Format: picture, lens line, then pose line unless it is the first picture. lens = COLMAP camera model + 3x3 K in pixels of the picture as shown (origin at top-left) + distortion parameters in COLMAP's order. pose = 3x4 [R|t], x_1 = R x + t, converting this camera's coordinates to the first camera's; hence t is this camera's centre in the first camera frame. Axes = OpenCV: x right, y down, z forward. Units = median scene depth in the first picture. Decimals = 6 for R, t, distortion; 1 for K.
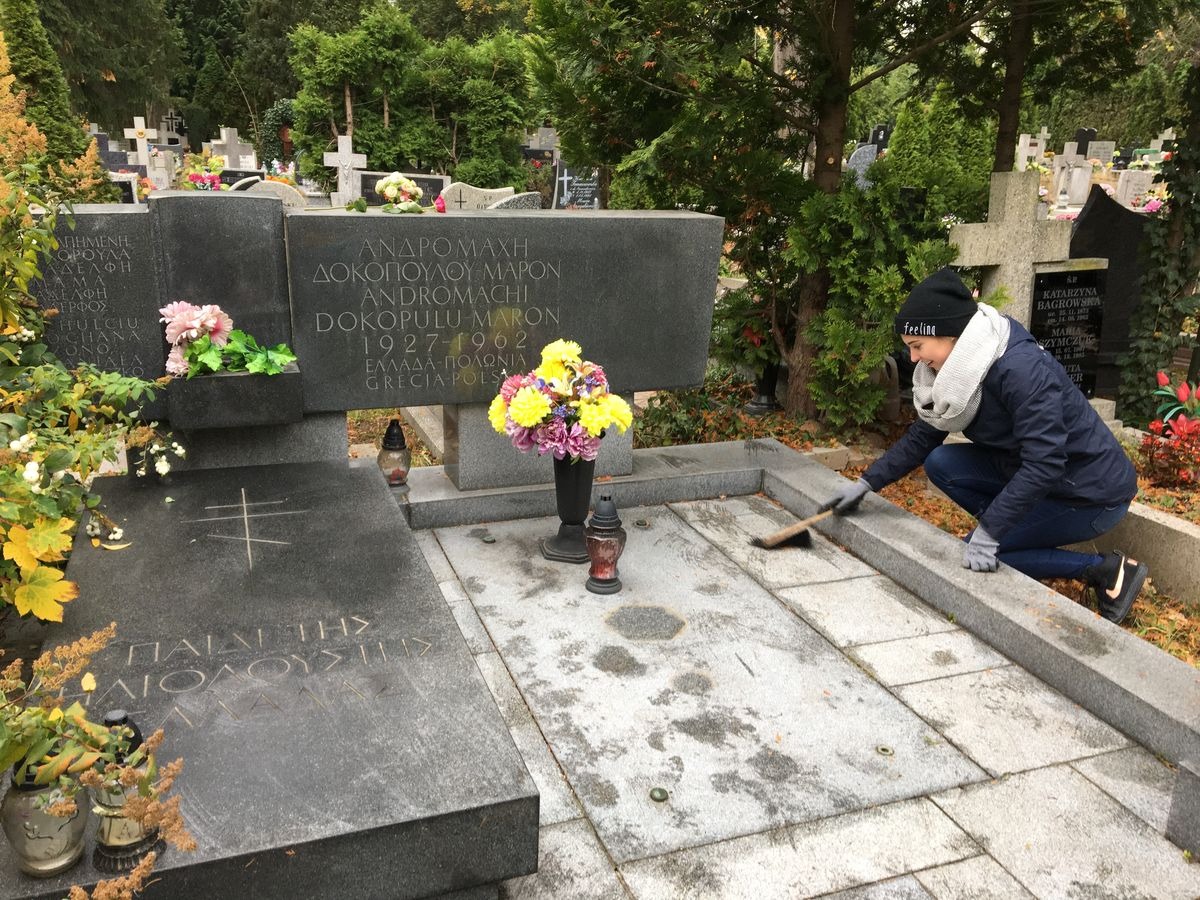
lens RADIAL K [[997.8, 0, 600.0], [0, 997.8, 450.0], [0, 0, 1]] dist [0.108597, -0.215900]
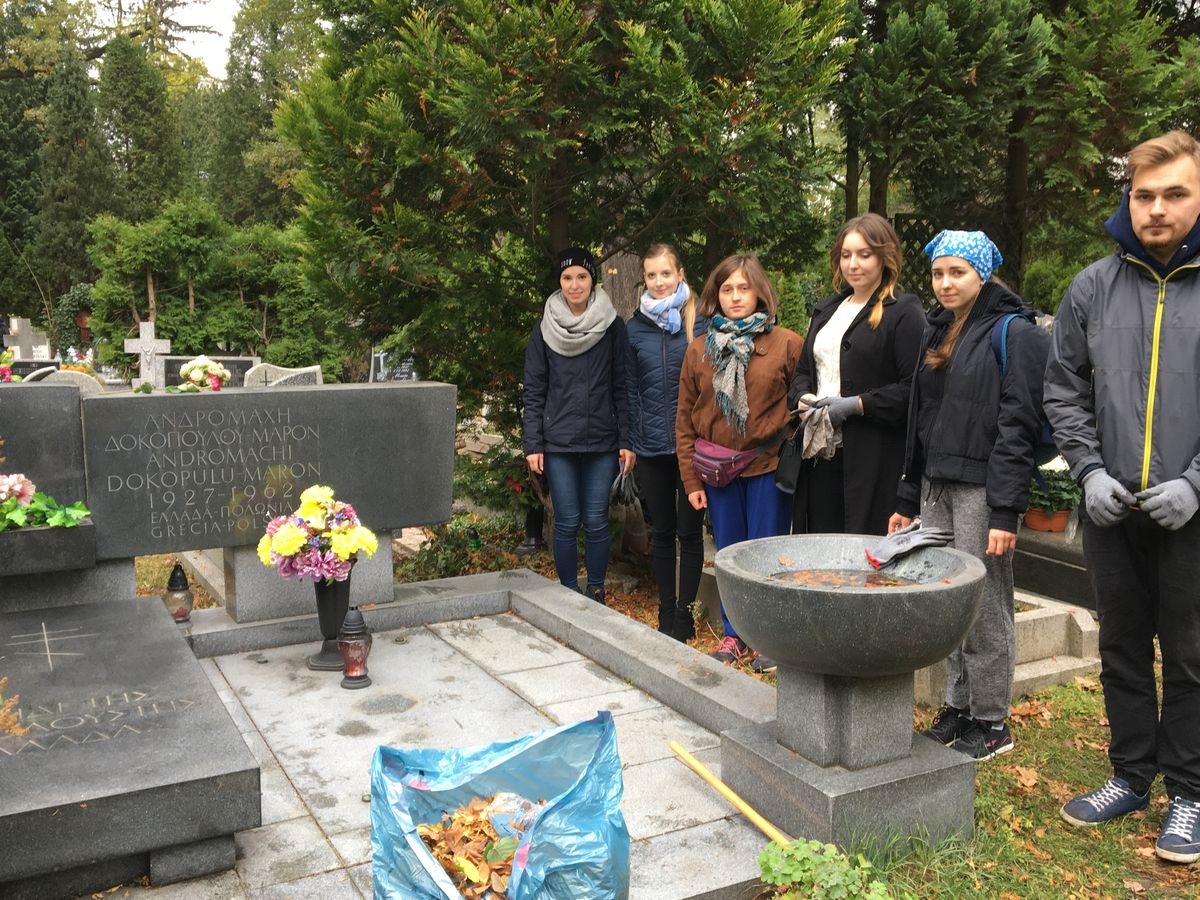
lens RADIAL K [[1124.9, 0, 600.0], [0, 1124.9, 450.0], [0, 0, 1]] dist [0.111700, -0.213849]
pose [[0.990416, -0.050970, 0.128368, 0.109923], [0.072368, 0.983129, -0.167991, 0.089829], [-0.117640, 0.175671, 0.977395, -0.351495]]
